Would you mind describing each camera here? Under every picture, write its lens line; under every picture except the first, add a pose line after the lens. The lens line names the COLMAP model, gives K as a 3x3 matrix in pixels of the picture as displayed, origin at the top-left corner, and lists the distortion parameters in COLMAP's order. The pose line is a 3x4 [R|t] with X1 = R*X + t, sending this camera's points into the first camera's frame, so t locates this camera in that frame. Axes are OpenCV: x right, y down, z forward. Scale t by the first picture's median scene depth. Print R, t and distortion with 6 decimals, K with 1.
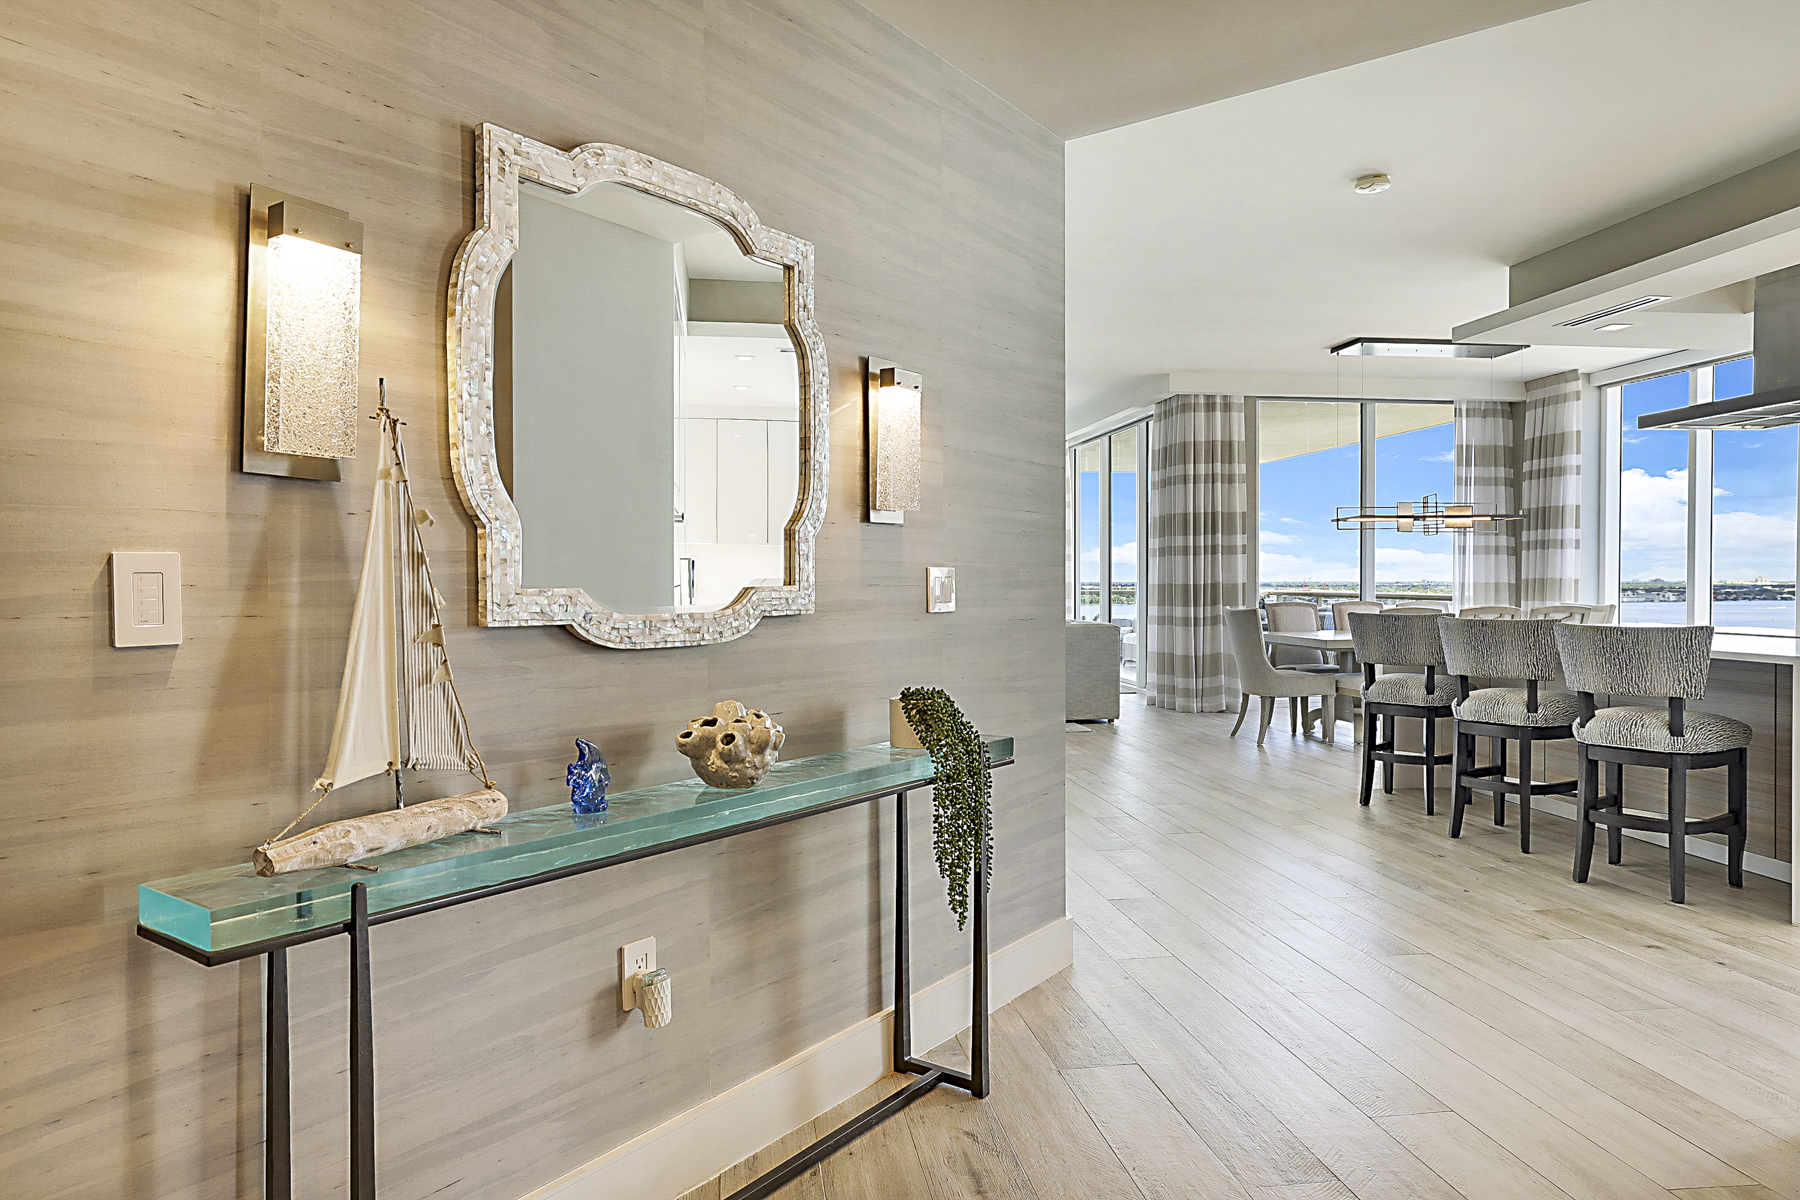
lens RADIAL K [[1112.8, 0, 901.7], [0, 1112.8, 591.7], [0, 0, 1]] dist [0.002633, 0.001341]
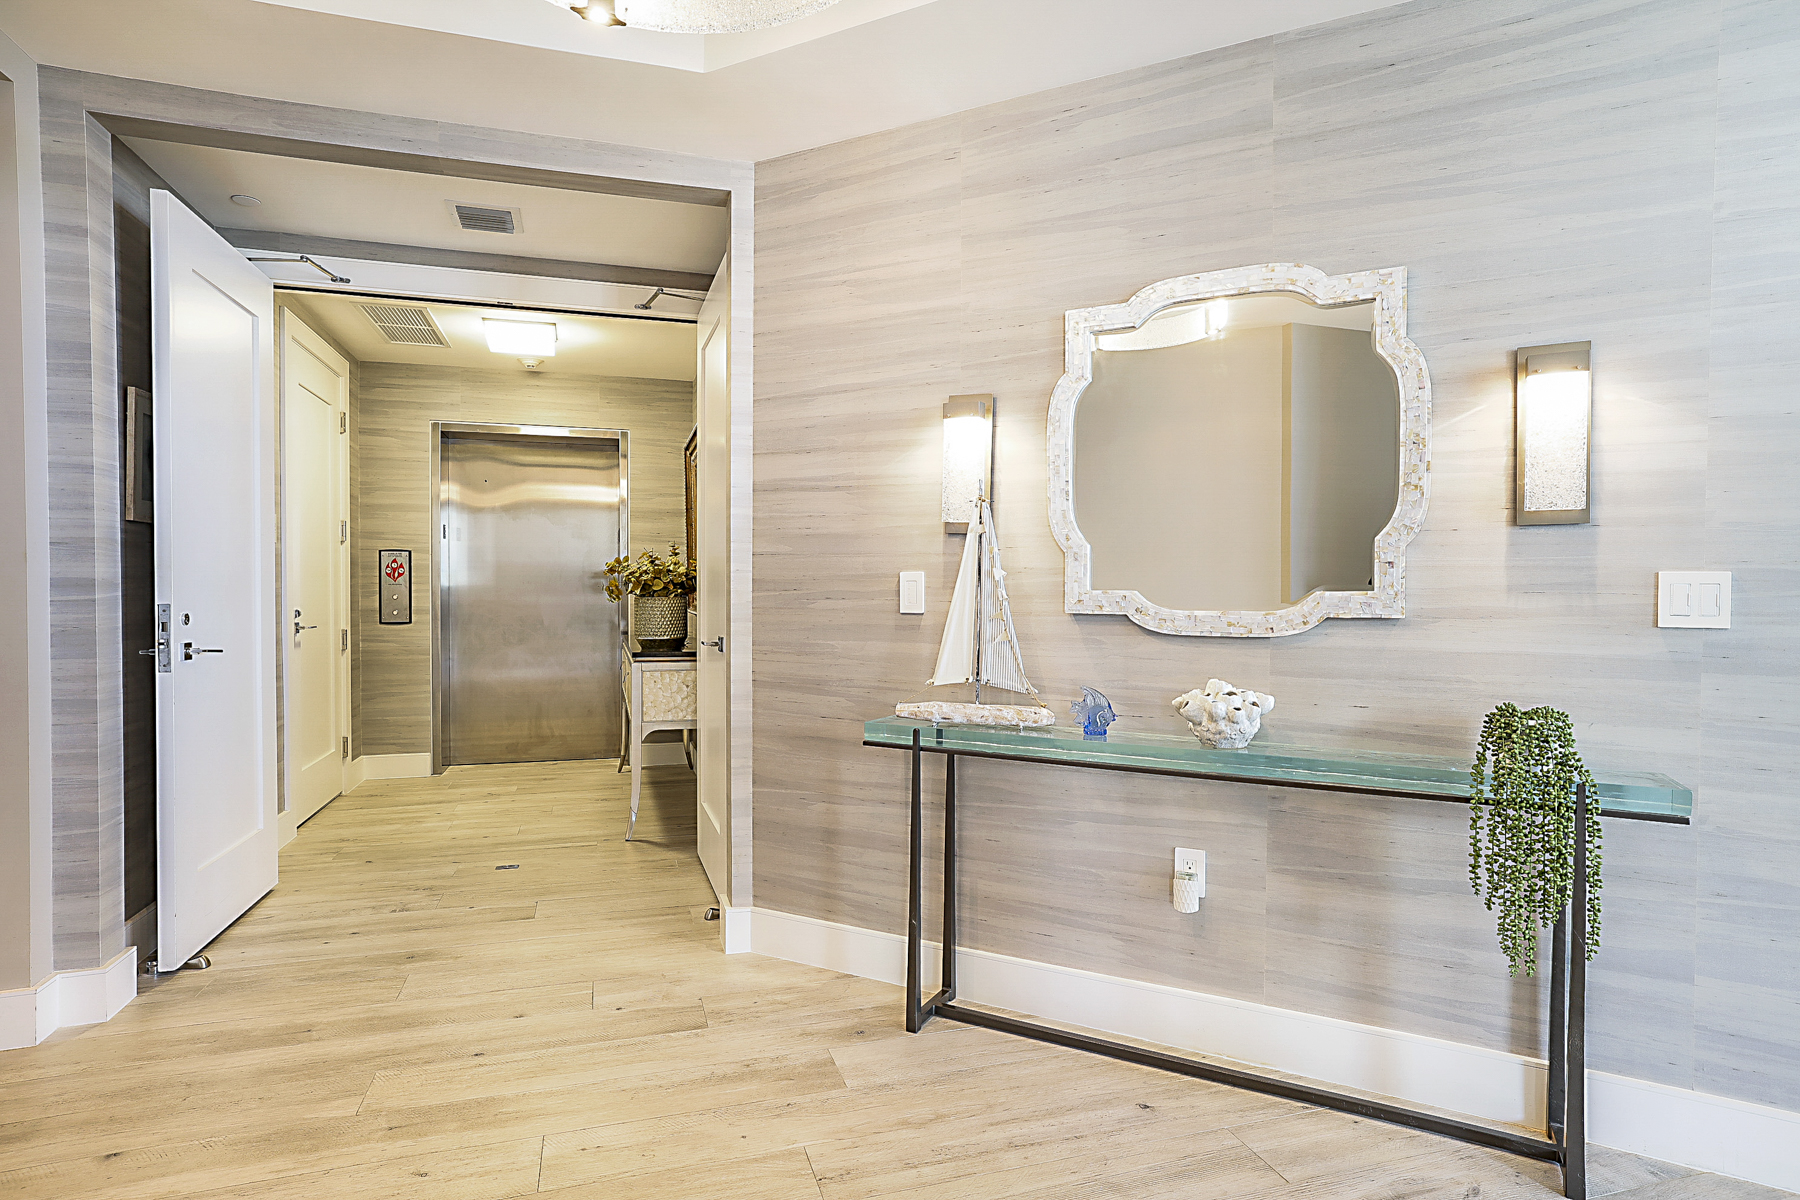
lens RADIAL K [[977.6, 0, 902.5], [0, 977.6, 603.1], [0, 0, 1]] dist [-0.006704, -0.001046]
pose [[0.145642, 0.022048, -0.989092, 0.971039], [-0.012901, 0.999709, 0.020385, -0.009503], [0.989253, 0.009791, 0.145884, 0.508181]]
